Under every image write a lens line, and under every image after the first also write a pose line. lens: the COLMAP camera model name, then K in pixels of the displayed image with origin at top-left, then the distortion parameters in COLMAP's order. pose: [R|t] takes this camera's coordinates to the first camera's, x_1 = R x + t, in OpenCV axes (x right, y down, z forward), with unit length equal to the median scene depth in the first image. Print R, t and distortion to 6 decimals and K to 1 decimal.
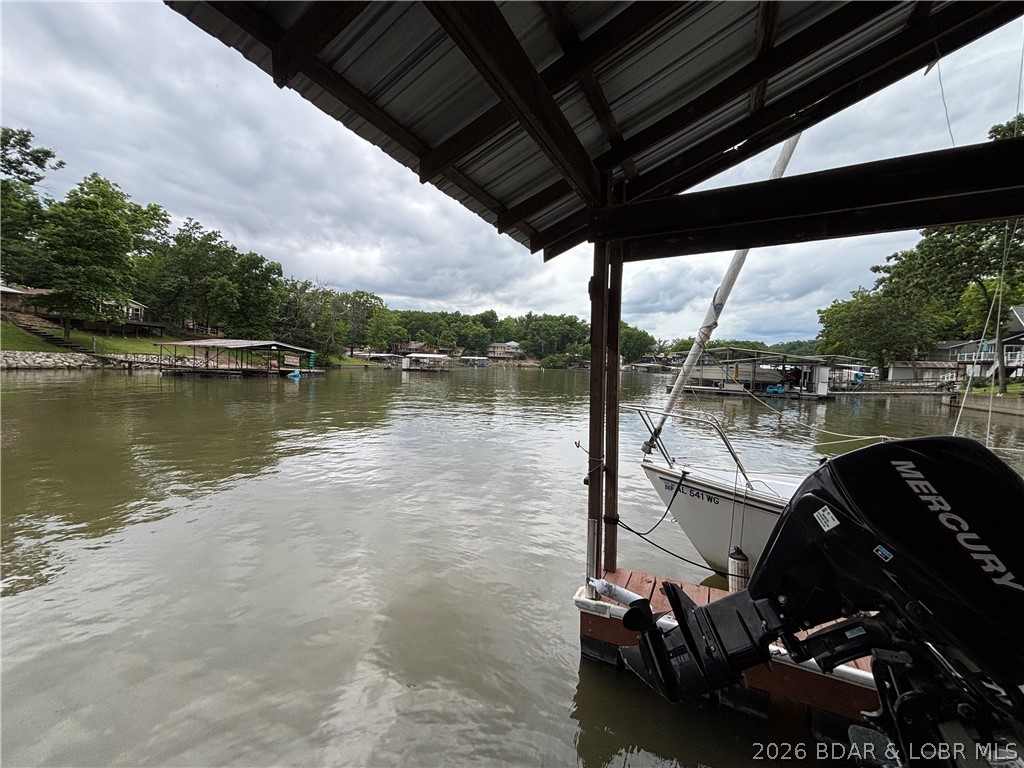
lens RADIAL K [[414.7, 0, 508.5], [0, 414.7, 382.9], [0, 0, 1]] dist [-0.000542, -0.000099]
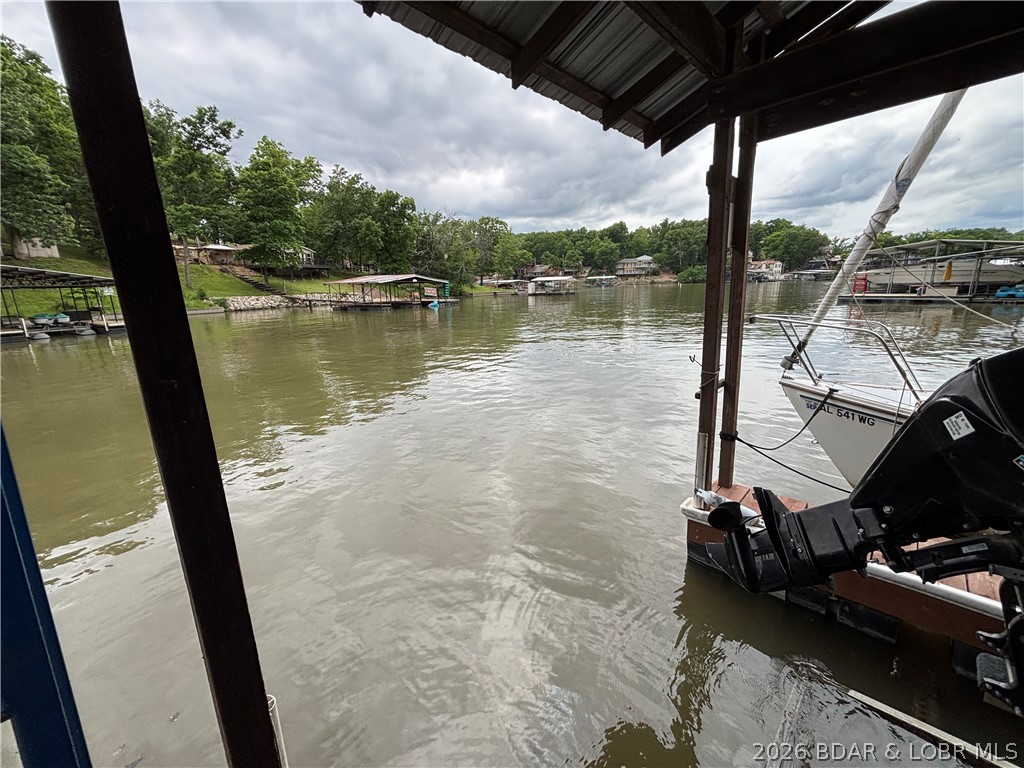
lens RADIAL K [[414.7, 0, 508.5], [0, 414.7, 382.9], [0, 0, 1]] dist [-0.000542, -0.000099]
pose [[0.952696, 0.007063, -0.303842, 0.007600], [0.048504, 0.983383, 0.174943, 0.002443], [0.300029, -0.181405, 0.936523, -0.003612]]
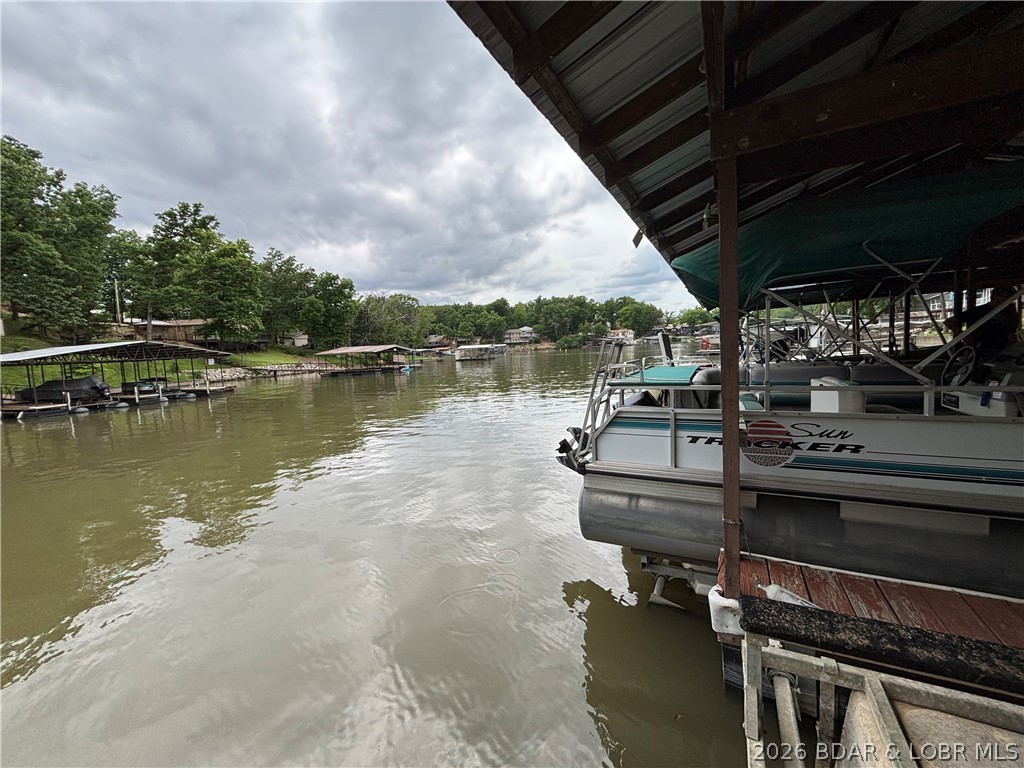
lens RADIAL K [[460.7, 0, 474.3], [0, 460.7, 401.9], [0, 0, 1]] dist [-0.000005, -0.000043]
pose [[0.995673, -0.087649, -0.030878, -0.183099], [0.089431, 0.994060, 0.062024, 0.009316], [0.025258, -0.064517, 0.997597, -0.317618]]
